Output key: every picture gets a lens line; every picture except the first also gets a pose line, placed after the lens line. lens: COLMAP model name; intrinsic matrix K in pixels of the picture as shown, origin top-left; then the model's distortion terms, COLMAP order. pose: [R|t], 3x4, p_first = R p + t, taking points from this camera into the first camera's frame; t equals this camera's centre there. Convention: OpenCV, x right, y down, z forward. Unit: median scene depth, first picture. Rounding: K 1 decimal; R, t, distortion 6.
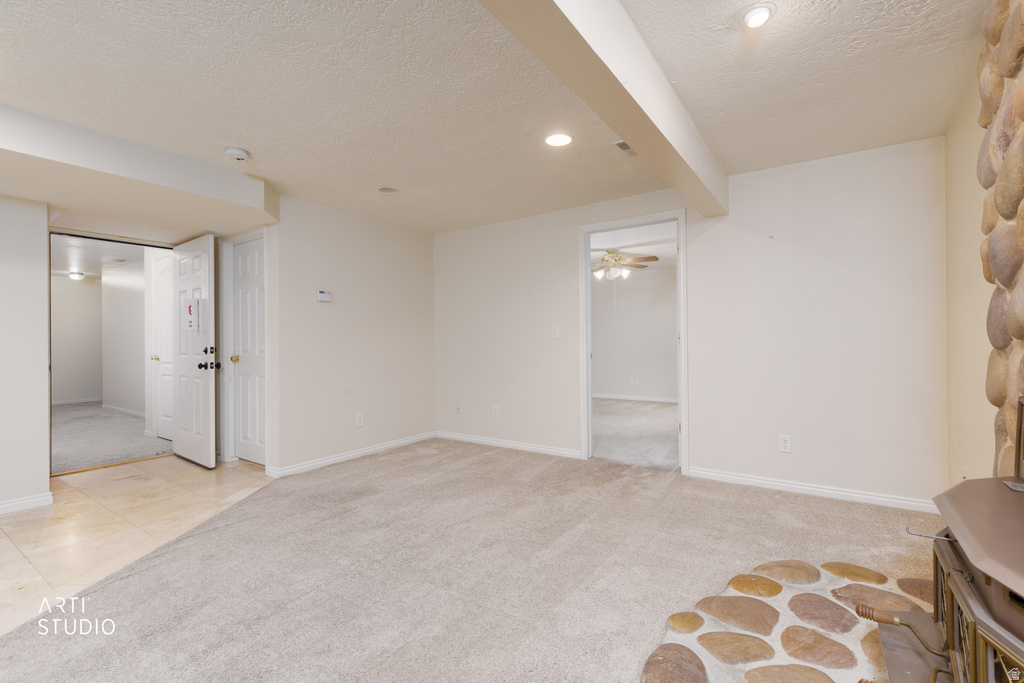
lens RADIAL K [[456.6, 0, 516.4], [0, 456.6, 339.1], [0, 0, 1]] dist [0.006823, -0.001214]
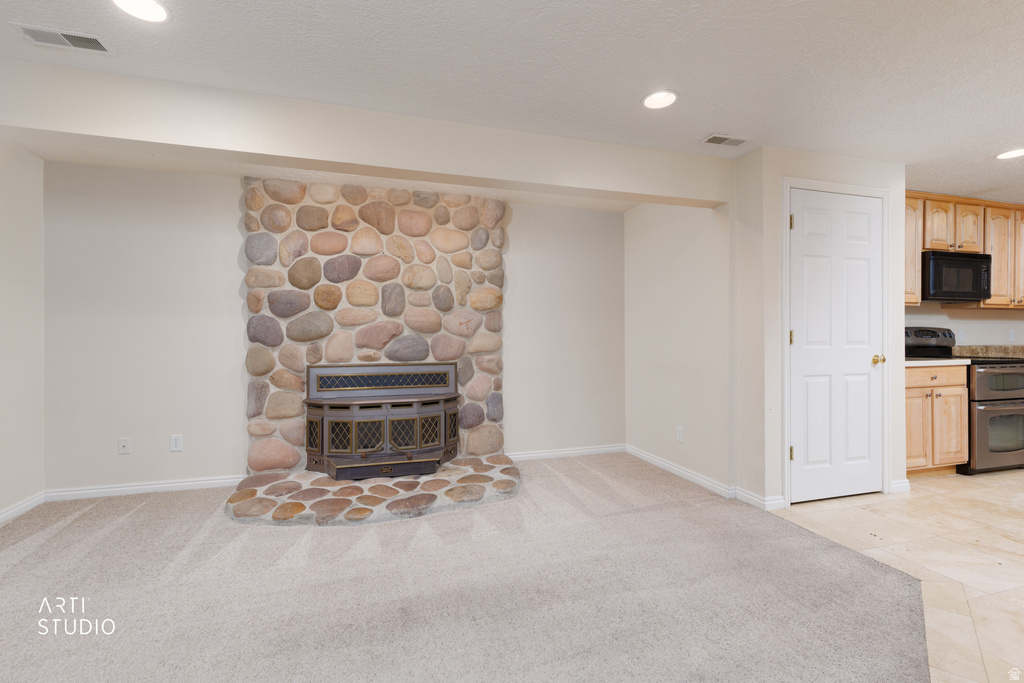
lens RADIAL K [[456.6, 0, 516.4], [0, 456.6, 339.1], [0, 0, 1]] dist [0.006823, -0.001214]
pose [[-0.783954, 0.009514, 0.620747, -1.159171], [0.003950, 0.999939, -0.010337, 0.007539], [-0.620807, -0.005652, -0.783943, 2.026180]]
